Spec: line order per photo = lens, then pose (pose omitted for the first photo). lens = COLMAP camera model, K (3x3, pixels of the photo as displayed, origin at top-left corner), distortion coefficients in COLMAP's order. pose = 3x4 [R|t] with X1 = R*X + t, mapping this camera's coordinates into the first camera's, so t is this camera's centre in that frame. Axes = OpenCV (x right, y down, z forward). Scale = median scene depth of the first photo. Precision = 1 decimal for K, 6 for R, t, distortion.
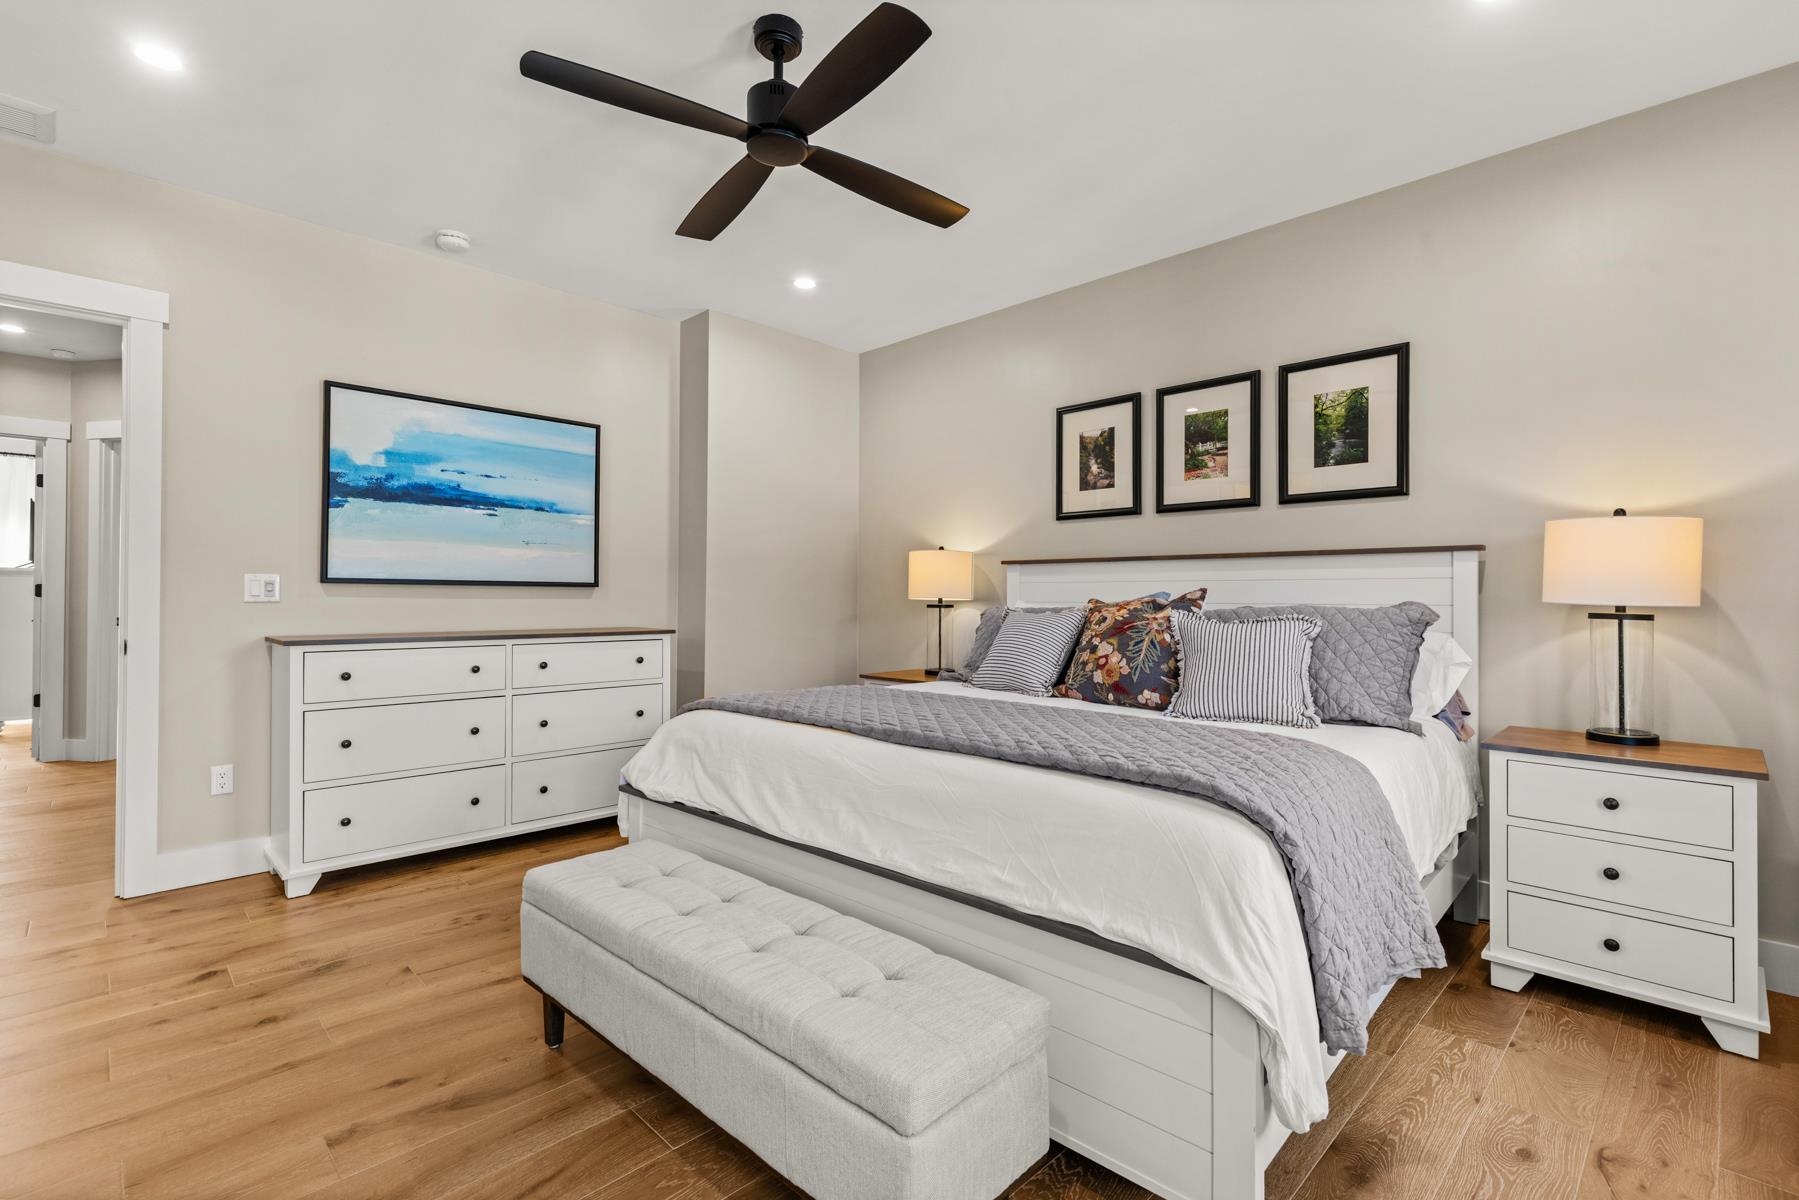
lens RADIAL K [[813.6, 0, 894.6], [0, 813.6, 594.9], [0, 0, 1]] dist [0.009099, -0.001140]
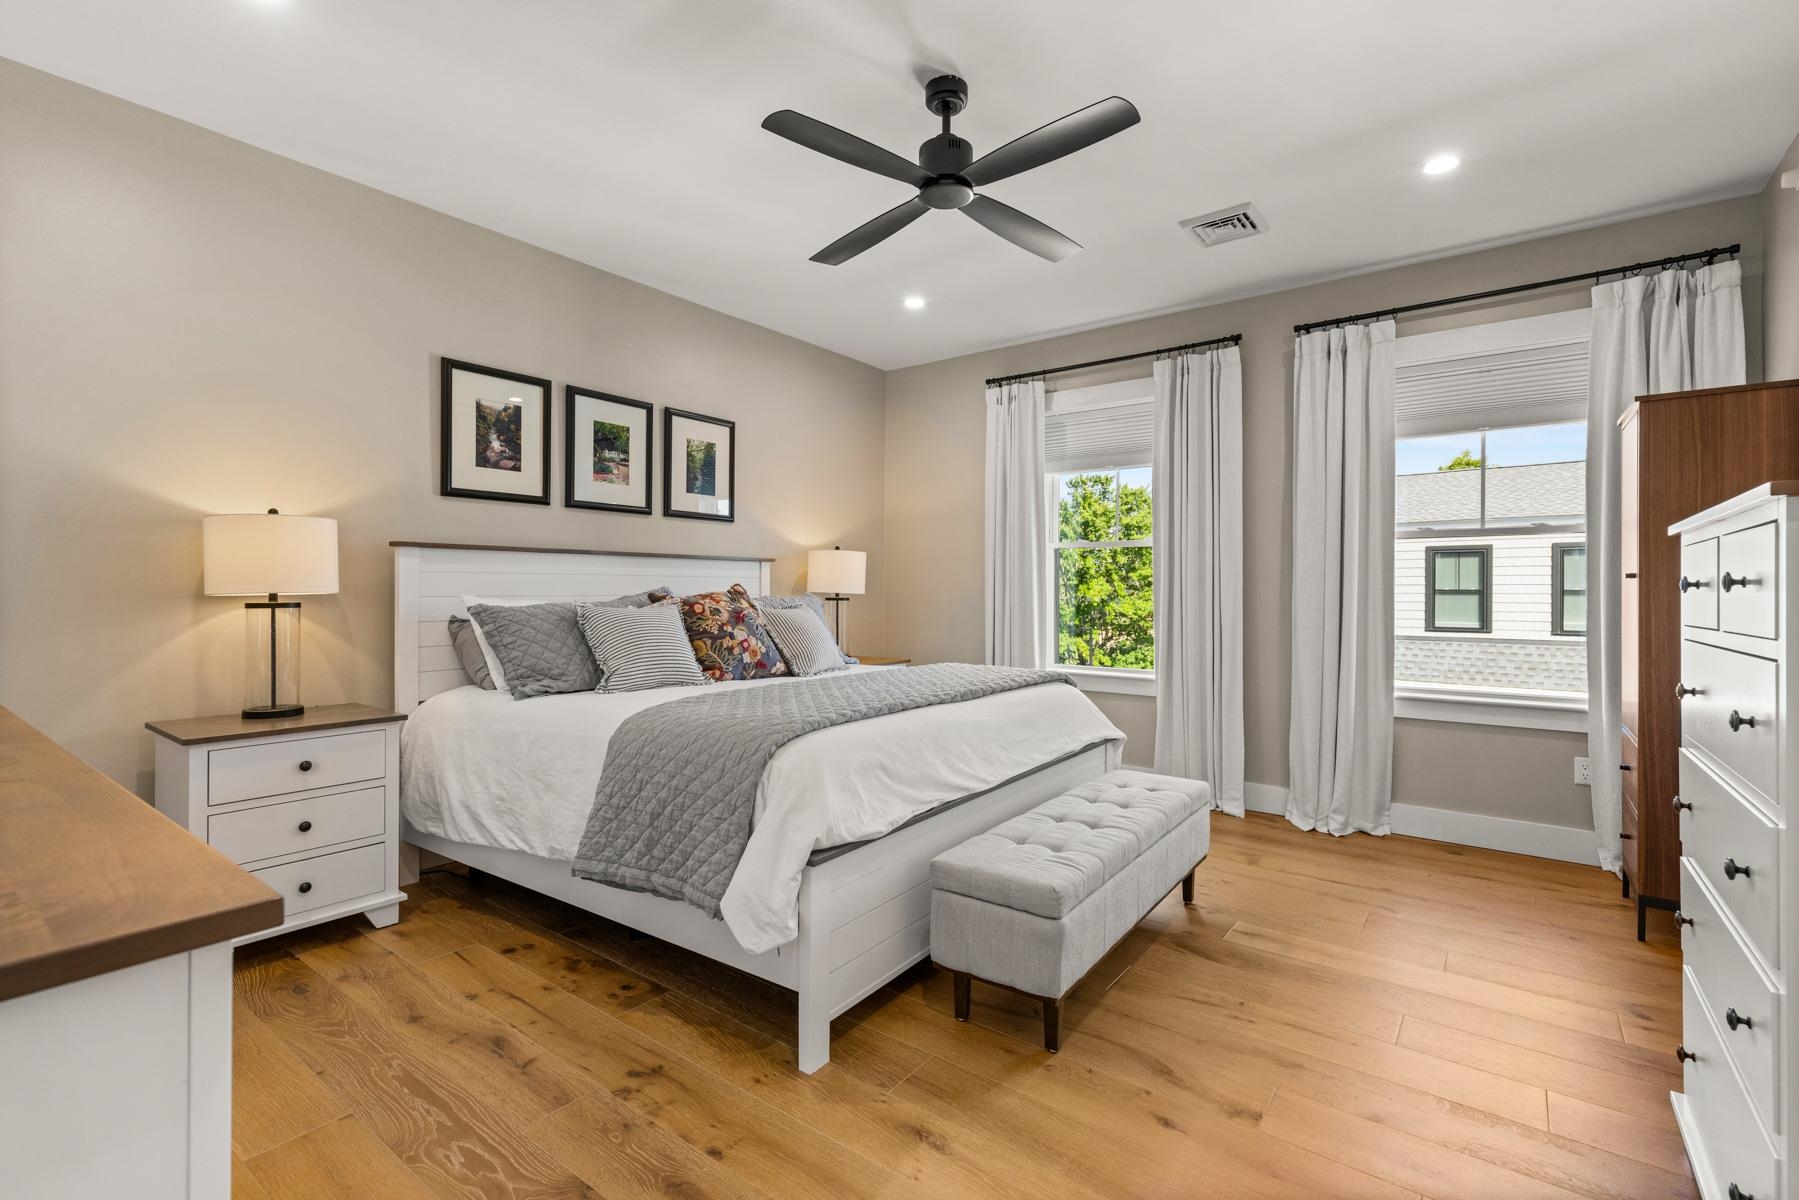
lens RADIAL K [[813.6, 0, 902.1], [0, 813.6, 598.2], [0, 0, 1]] dist [0.009099, -0.001140]
pose [[-0.137440, -0.013161, 0.990423, -0.746589], [-0.004827, 0.999909, 0.012617, -0.001903], [-0.990498, -0.003047, -0.137491, 0.731434]]
